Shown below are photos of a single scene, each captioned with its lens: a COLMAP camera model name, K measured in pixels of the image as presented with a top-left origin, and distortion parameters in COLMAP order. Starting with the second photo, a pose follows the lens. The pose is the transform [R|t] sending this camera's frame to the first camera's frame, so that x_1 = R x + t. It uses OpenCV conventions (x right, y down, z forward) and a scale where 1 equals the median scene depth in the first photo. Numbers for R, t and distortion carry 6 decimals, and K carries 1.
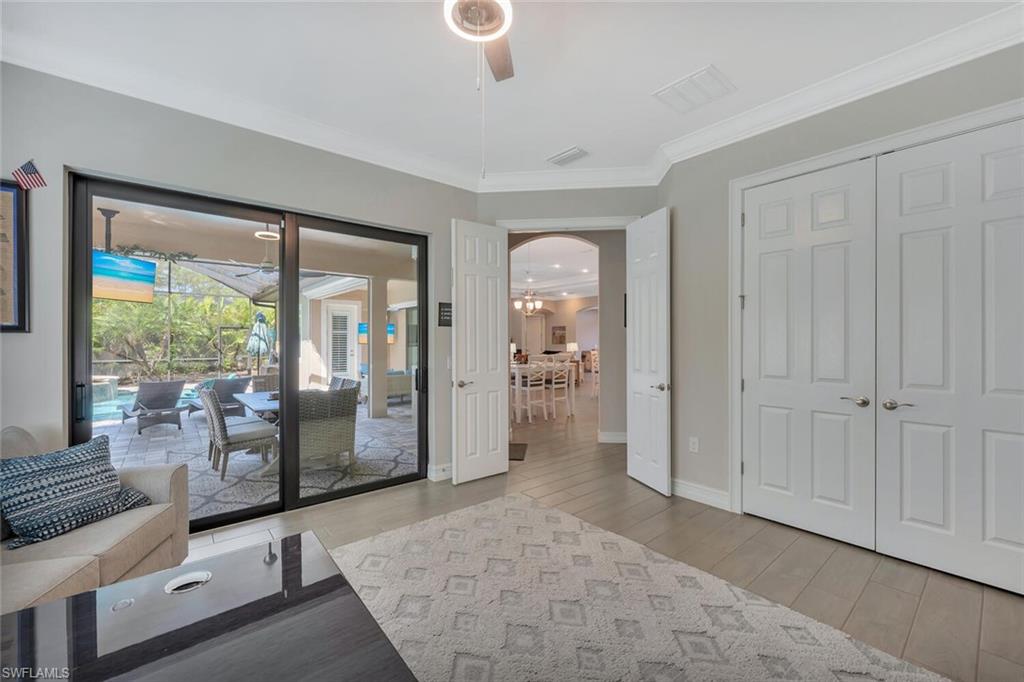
lens RADIAL K [[412.9, 0, 512.0], [0, 412.9, 341.0], [0, 0, 1]] dist [-0.000136, -0.000008]
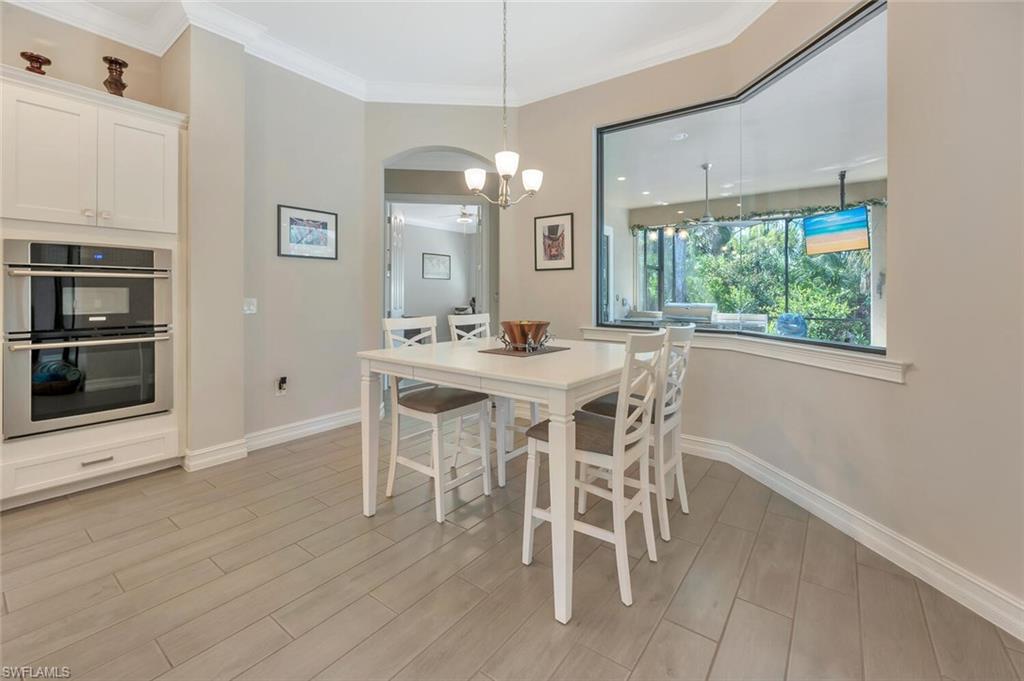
lens RADIAL K [[430.6, 0, 516.6], [0, 430.6, 292.9], [0, 0, 1]] dist [-0.000607, -0.000150]
pose [[-0.971572, -0.000496, -0.236745, 0.056596], [0.000370, 0.999993, -0.003610, 0.005782], [0.236745, -0.003595, -0.971565, 0.649159]]
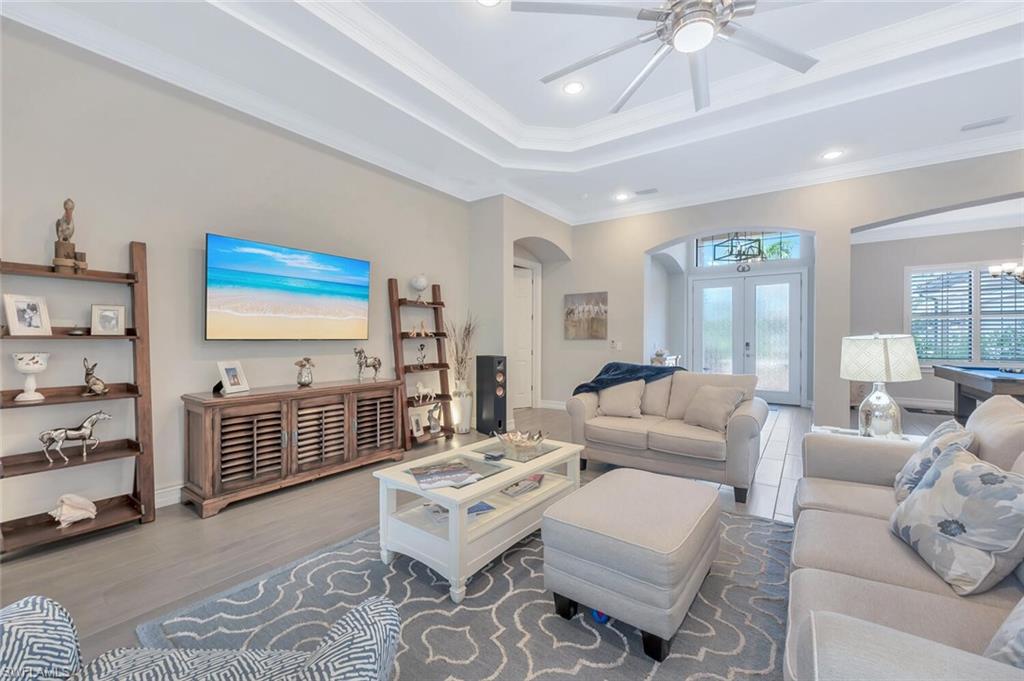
lens RADIAL K [[412.9, 0, 512.0], [0, 412.9, 340.5], [0, 0, 1]] dist [-0.000136, -0.000008]
pose [[0.967519, 0.002171, 0.252788, -0.056064], [-0.004890, 0.999937, 0.010129, 0.005277], [-0.252750, -0.011036, 0.967469, 0.751486]]
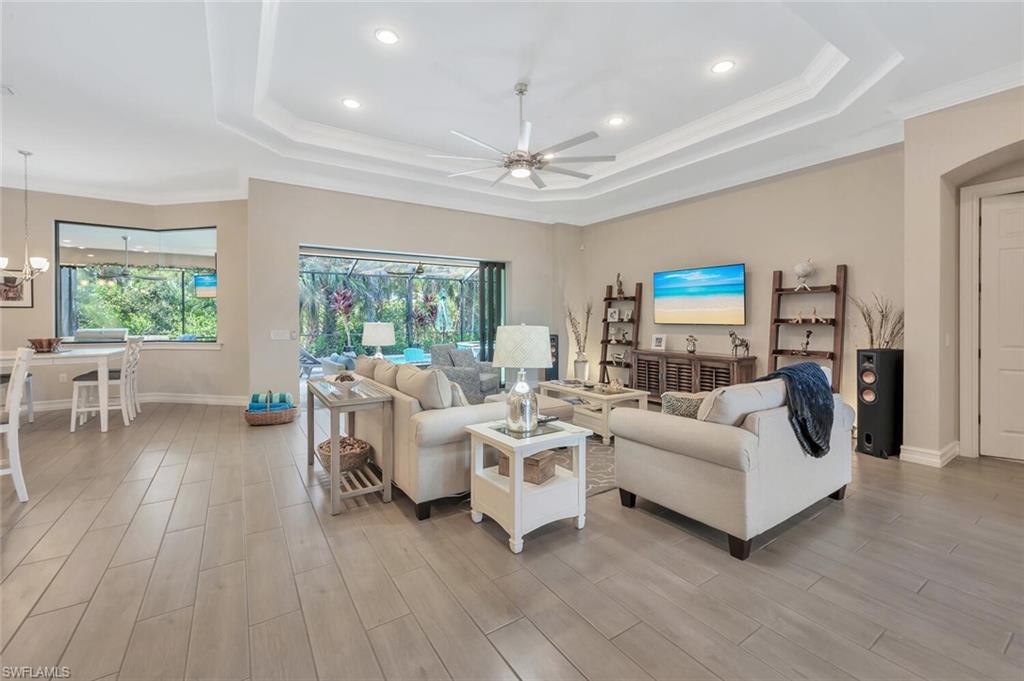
lens RADIAL K [[419.5, 0, 510.2], [0, 419.5, 320.1], [0, 0, 1]] dist [-0.000087, 0.000536]
pose [[-0.109572, 0.005739, -0.993962, 0.300543], [0.002937, 0.999981, 0.005450, 0.001185], [0.993974, -0.002322, -0.109587, 0.886737]]
